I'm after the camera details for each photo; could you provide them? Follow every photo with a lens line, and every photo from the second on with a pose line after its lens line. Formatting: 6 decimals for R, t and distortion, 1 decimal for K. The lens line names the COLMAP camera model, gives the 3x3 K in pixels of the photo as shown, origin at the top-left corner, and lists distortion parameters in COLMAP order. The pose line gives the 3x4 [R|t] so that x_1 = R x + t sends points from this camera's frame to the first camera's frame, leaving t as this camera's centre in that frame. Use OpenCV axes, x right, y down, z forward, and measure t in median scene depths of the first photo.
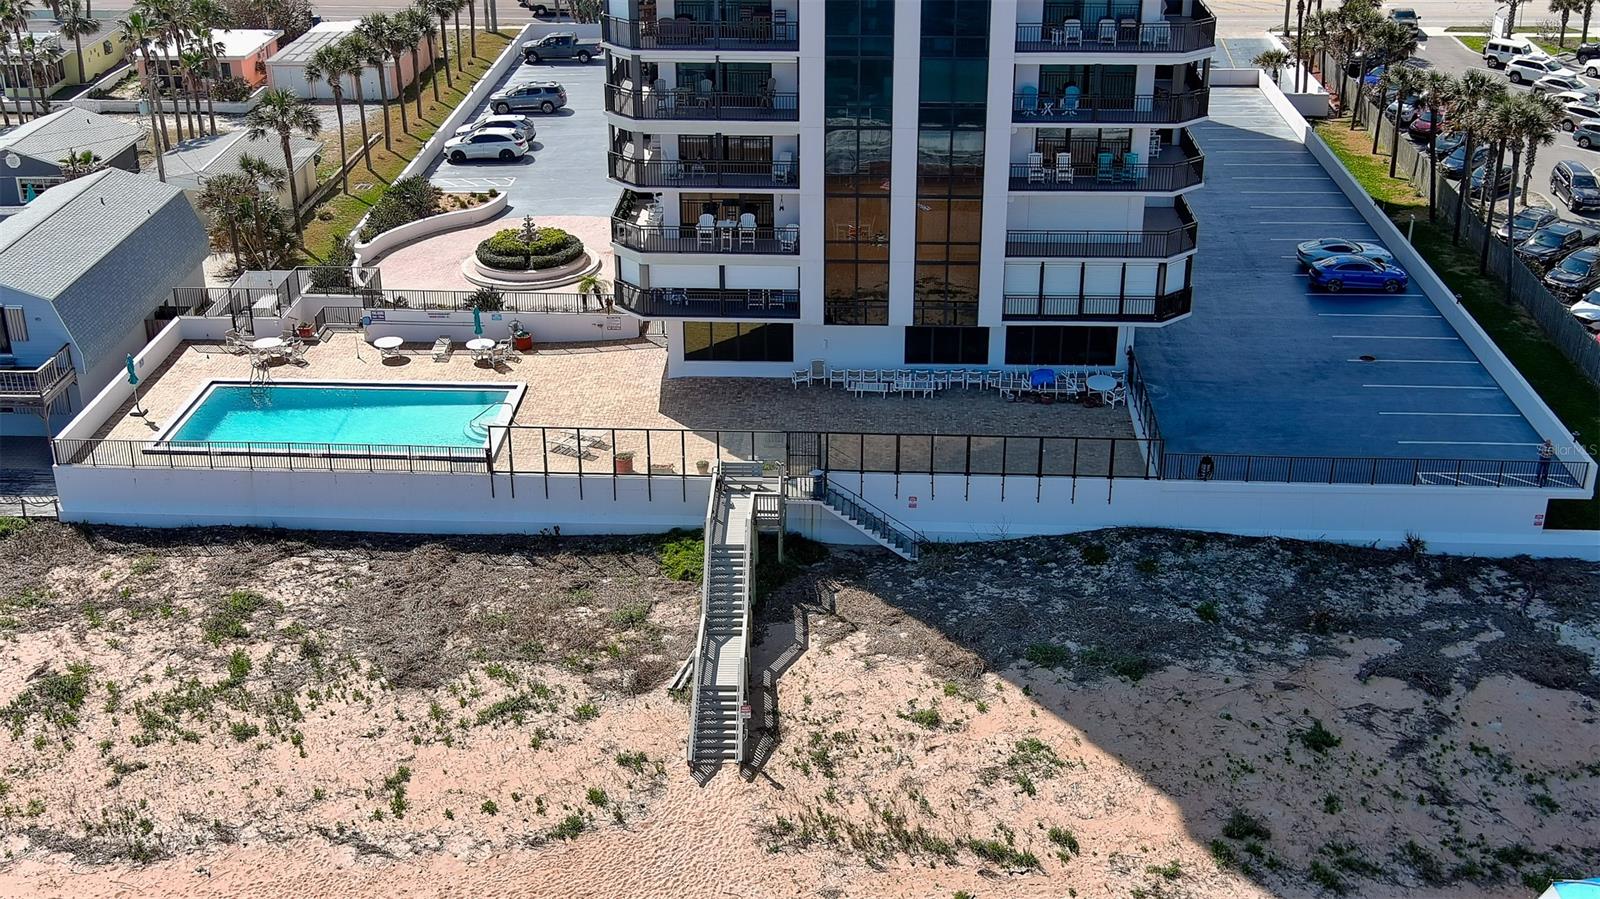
lens RADIAL K [[1848.5, 0, 794.5], [0, 1848.5, 444.9], [0, 0, 1]] dist [0.036424, -0.141456]
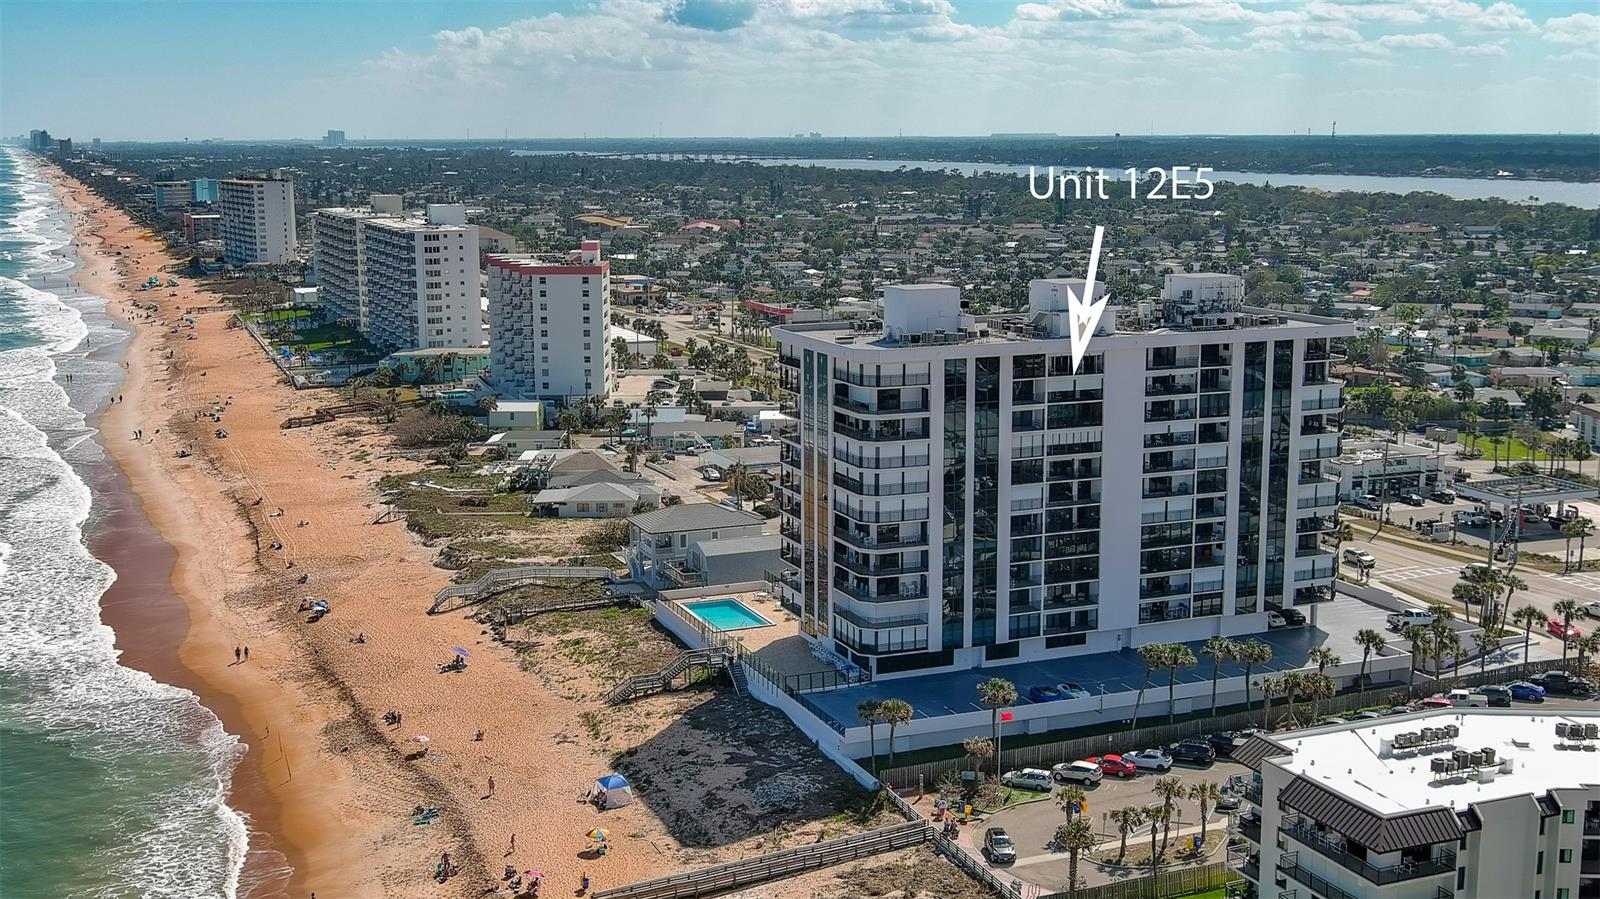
lens RADIAL K [[1848.5, 0, 794.5], [0, 1848.5, 444.9], [0, 0, 1]] dist [0.036424, -0.141456]
pose [[0.422733, 0.153857, -0.893099, 2.570268], [-0.369451, 0.929132, -0.014808, -0.283228], [0.827528, 0.336216, 0.449617, -0.317678]]
